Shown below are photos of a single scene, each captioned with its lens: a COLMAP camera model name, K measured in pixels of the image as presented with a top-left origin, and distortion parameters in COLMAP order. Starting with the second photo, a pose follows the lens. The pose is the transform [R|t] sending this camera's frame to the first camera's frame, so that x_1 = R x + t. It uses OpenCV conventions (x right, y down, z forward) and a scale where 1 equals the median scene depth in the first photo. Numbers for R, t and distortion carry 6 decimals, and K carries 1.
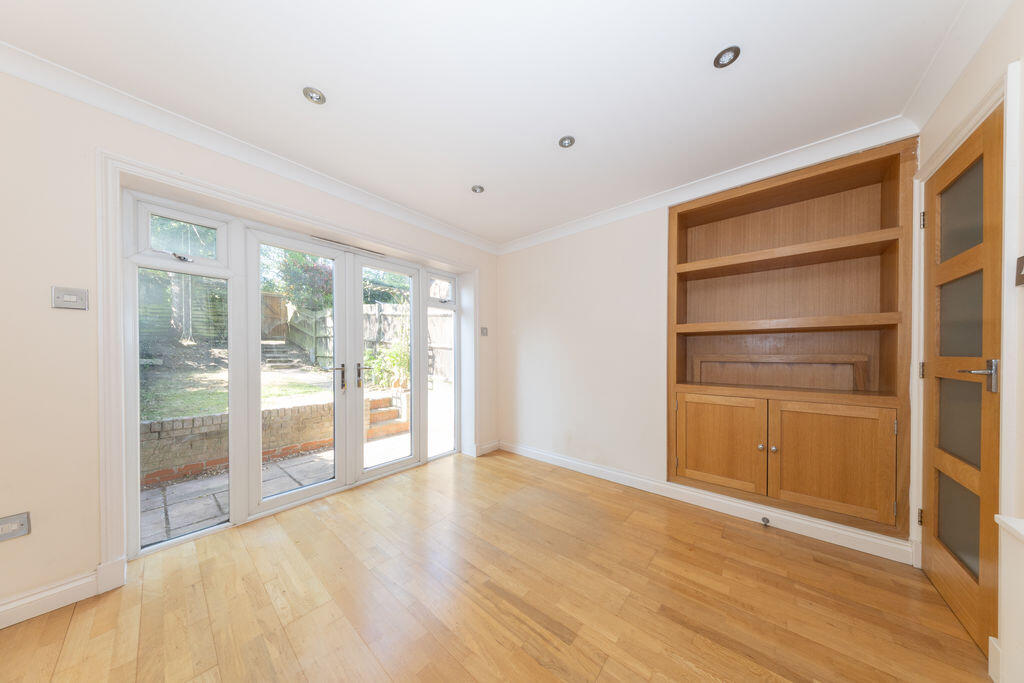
lens RADIAL K [[301.8, 0, 514.3], [0, 301.8, 357.5], [0, 0, 1]] dist [-0.001958, 0.000205]
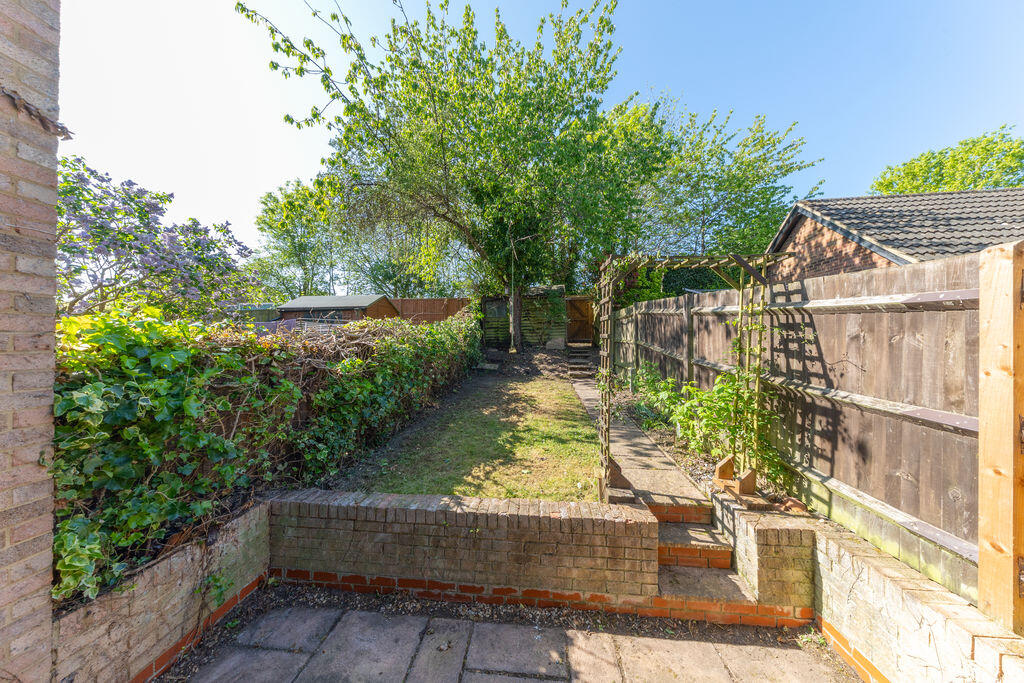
lens RADIAL K [[301.8, 0, 513.6], [0, 301.8, 346.1], [0, 0, 1]] dist [-0.001958, 0.000205]
pose [[0.580806, 0.005304, -0.814025, -0.226023], [-0.013259, 0.999908, -0.002945, -0.095870], [0.813934, 0.012503, 0.580822, 0.517563]]
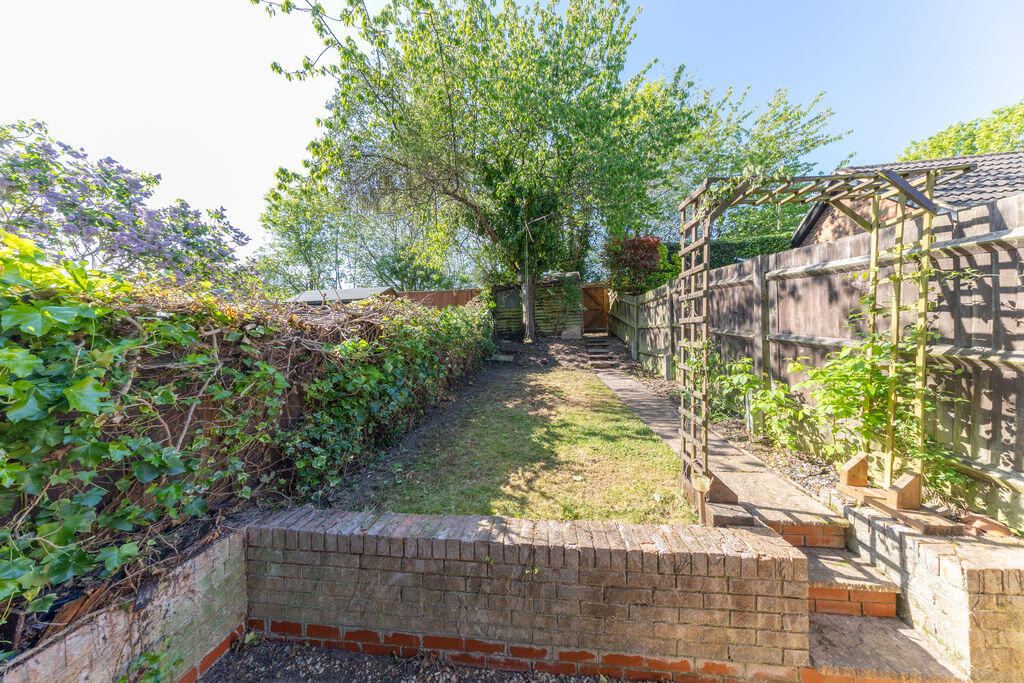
lens RADIAL K [[301.8, 0, 515.4], [0, 301.8, 343.7], [0, 0, 1]] dist [-0.001958, 0.000205]
pose [[0.566961, -0.000072, -0.823745, -0.357290], [0.009006, 0.999941, 0.006111, -0.063346], [0.823695, -0.010883, 0.566928, 0.542767]]
